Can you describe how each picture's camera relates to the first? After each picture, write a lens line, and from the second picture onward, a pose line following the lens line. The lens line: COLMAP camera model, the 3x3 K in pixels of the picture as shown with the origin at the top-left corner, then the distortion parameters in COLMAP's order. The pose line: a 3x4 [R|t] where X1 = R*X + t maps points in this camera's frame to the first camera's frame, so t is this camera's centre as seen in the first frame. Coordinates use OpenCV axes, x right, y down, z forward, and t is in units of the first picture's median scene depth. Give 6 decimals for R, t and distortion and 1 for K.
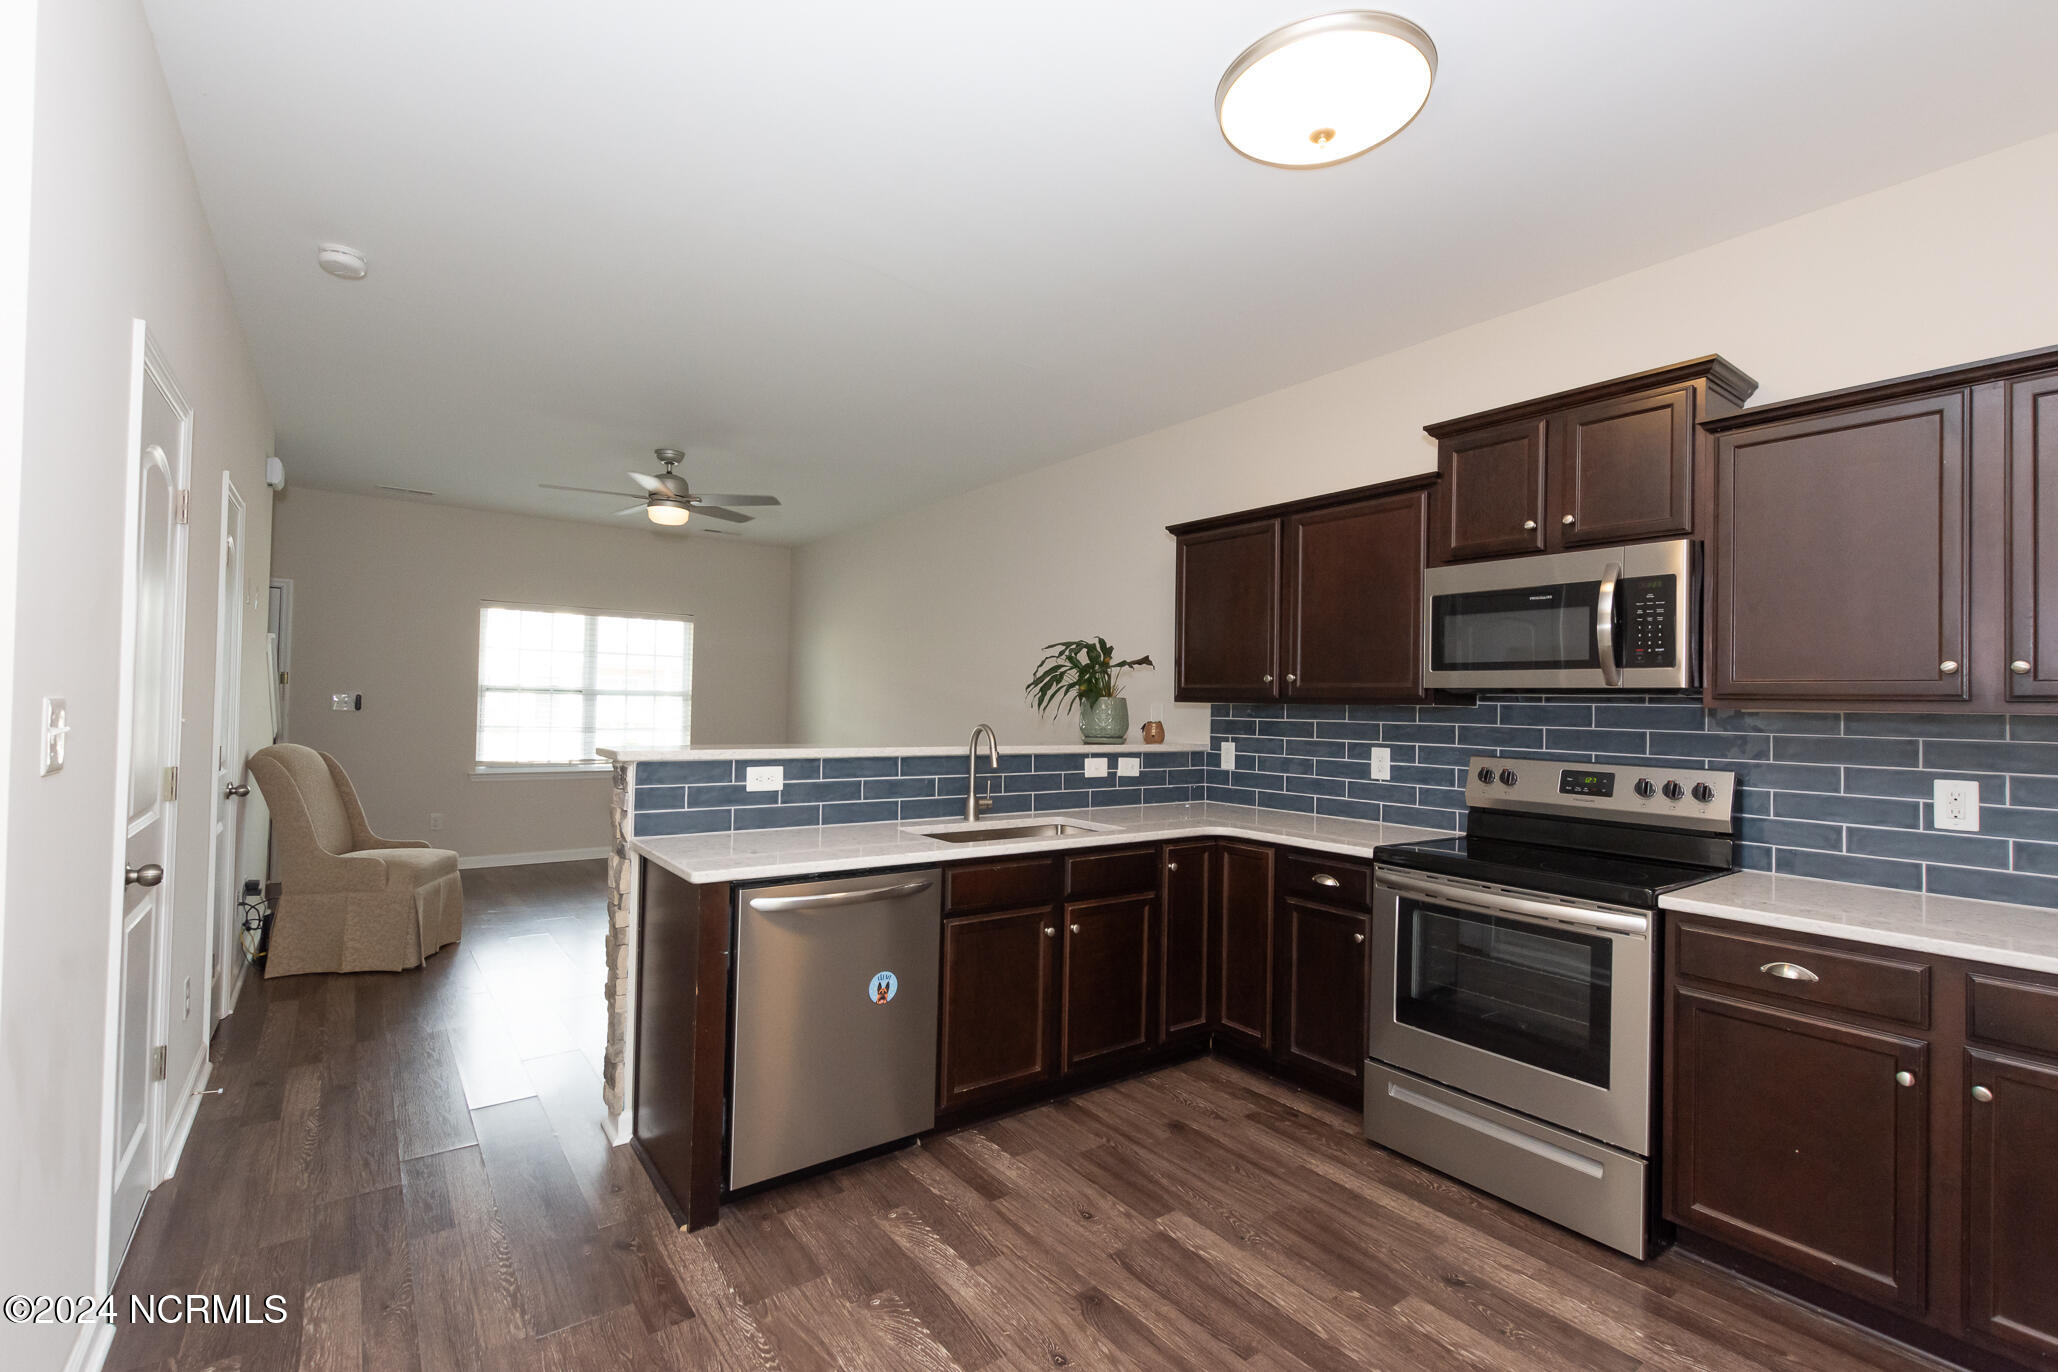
lens RADIAL K [[906.1, 0, 1030.6], [0, 906.1, 688.3], [0, 0, 1]] dist [0.009685, -0.003860]
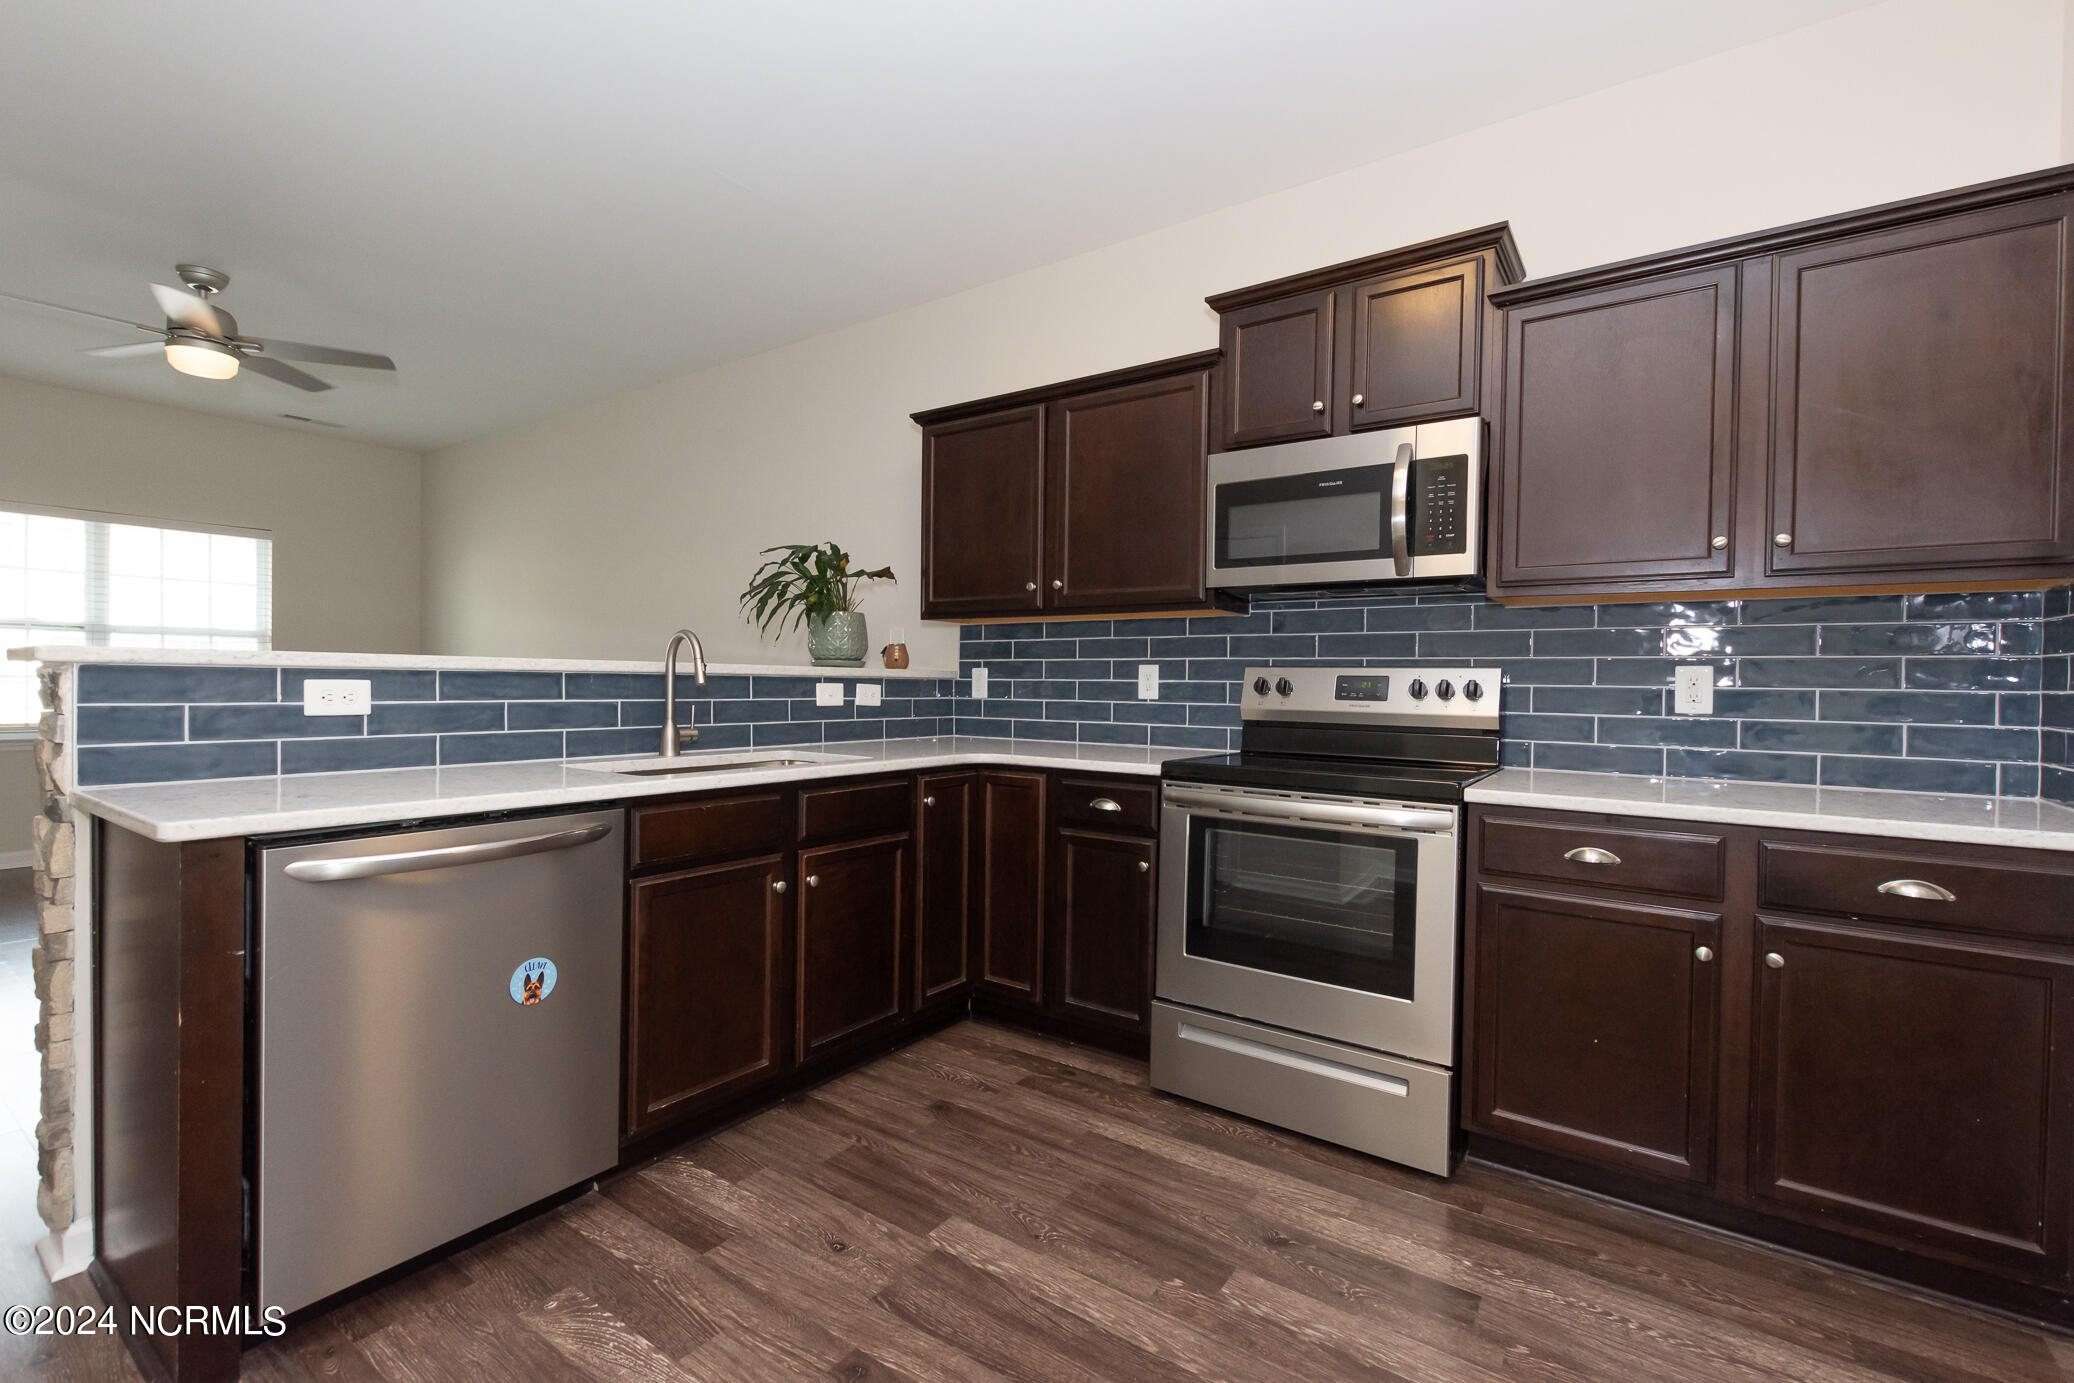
lens RADIAL K [[908.3, 0, 1038.1], [0, 908.3, 691.4], [0, 0, 1]] dist [0.005403, -0.000040]
pose [[0.949671, -0.010682, 0.313068, -0.010948], [-0.000463, 0.999369, 0.035505, 0.077745], [-0.313249, -0.033863, 0.949067, 0.209370]]
